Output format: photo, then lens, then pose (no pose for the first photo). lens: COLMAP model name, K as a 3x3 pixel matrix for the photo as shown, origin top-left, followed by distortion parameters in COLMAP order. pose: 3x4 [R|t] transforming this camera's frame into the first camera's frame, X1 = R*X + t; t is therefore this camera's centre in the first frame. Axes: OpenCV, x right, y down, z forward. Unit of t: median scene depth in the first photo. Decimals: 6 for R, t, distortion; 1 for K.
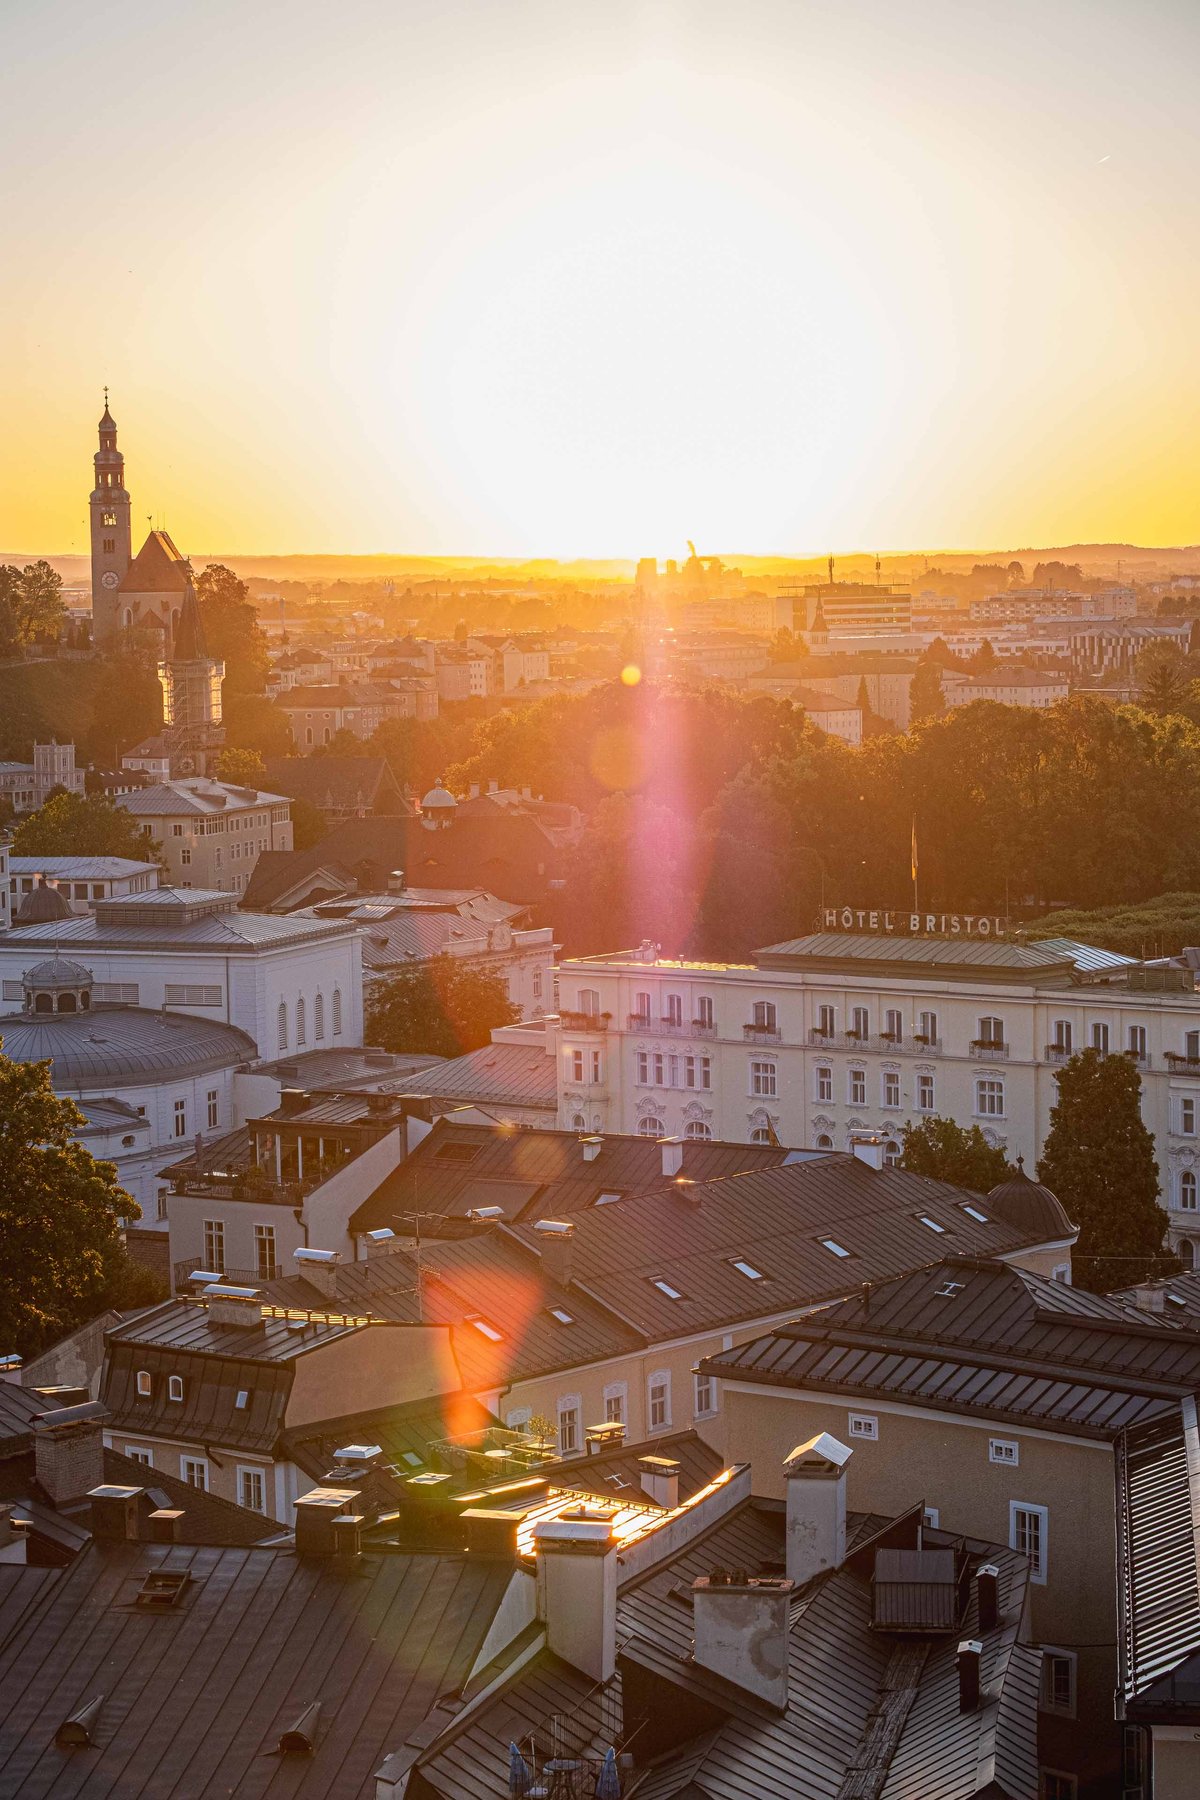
lens RADIAL K [[3988.9, 0, 600.0], [0, 3988.9, 900.0], [0, 0, 1]] dist [0.101941, -1.074126]
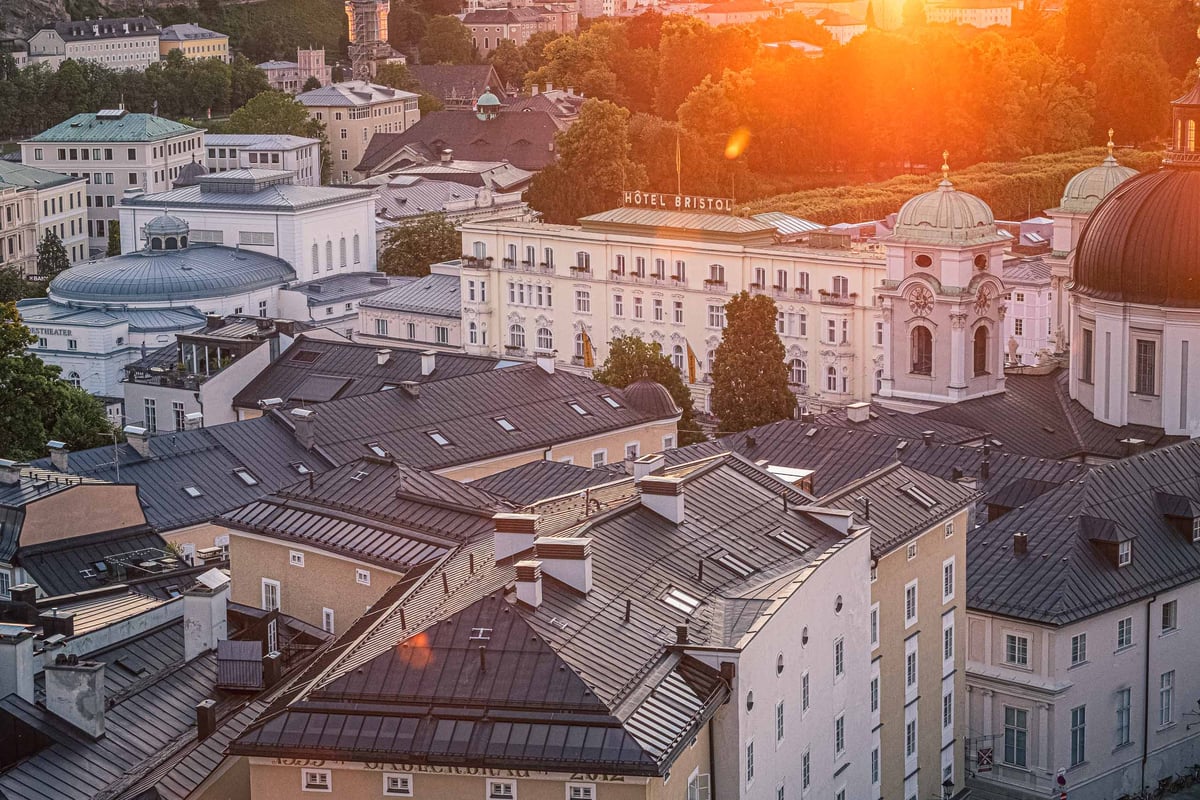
lens RADIAL K [[2659.3, 0, 598.6], [0, 2659.3, 413.4], [0, 0, 1]] dist [0.101941, -1.074126]
pose [[0.998063, 0.012189, -0.061008, 0.109307], [-0.005896, 0.994736, 0.102297, -0.017547], [0.061934, -0.101739, 0.992881, -0.033628]]
